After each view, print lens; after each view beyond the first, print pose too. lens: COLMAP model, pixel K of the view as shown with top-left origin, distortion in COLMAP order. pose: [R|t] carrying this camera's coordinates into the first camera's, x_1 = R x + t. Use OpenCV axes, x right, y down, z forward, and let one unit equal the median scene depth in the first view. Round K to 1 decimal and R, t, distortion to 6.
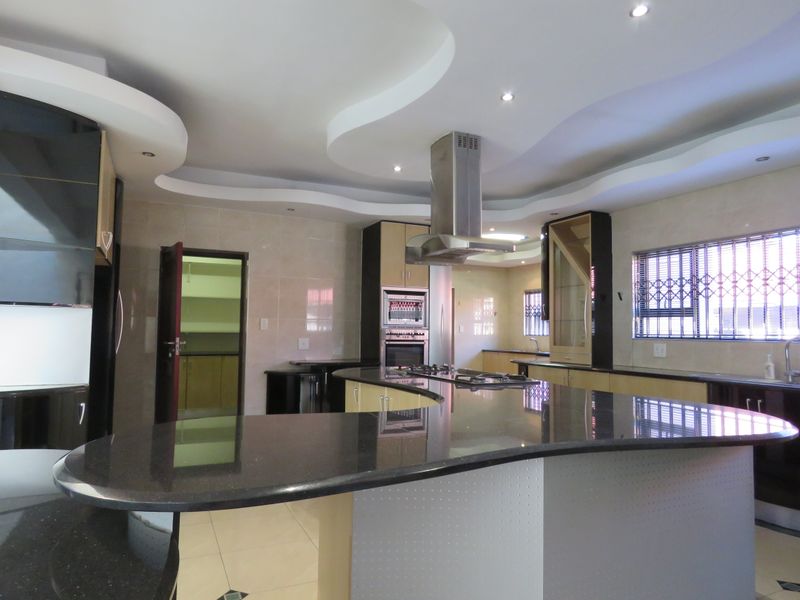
lens RADIAL K [[513.3, 0, 401.2], [0, 513.3, 295.3], [0, 0, 1]] dist [0.001358, 0.001243]
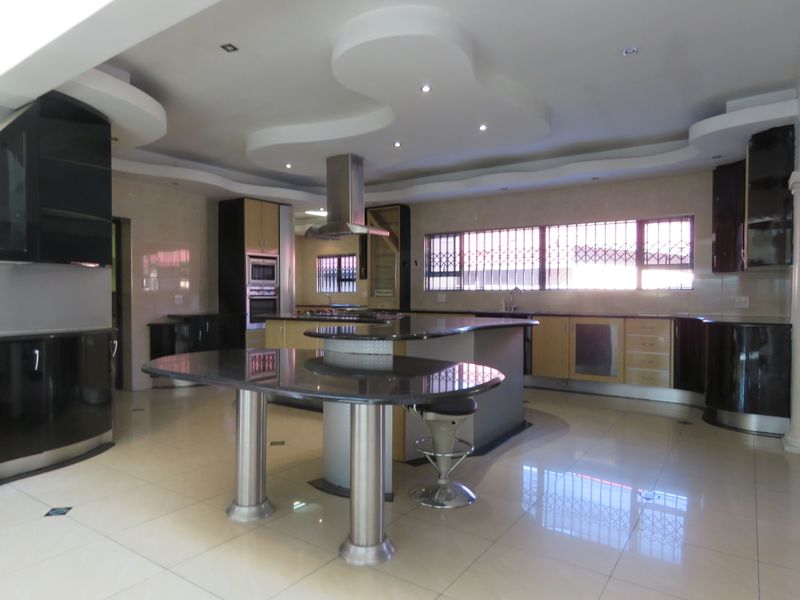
lens RADIAL K [[513.3, 0, 399.2], [0, 513.3, 300.6], [0, 0, 1]] dist [0.001358, 0.001243]
pose [[0.871147, -0.020609, 0.490590, -0.355466], [-0.021182, 0.996611, 0.079480, -0.007207], [-0.490566, -0.079630, 0.867758, -0.282428]]
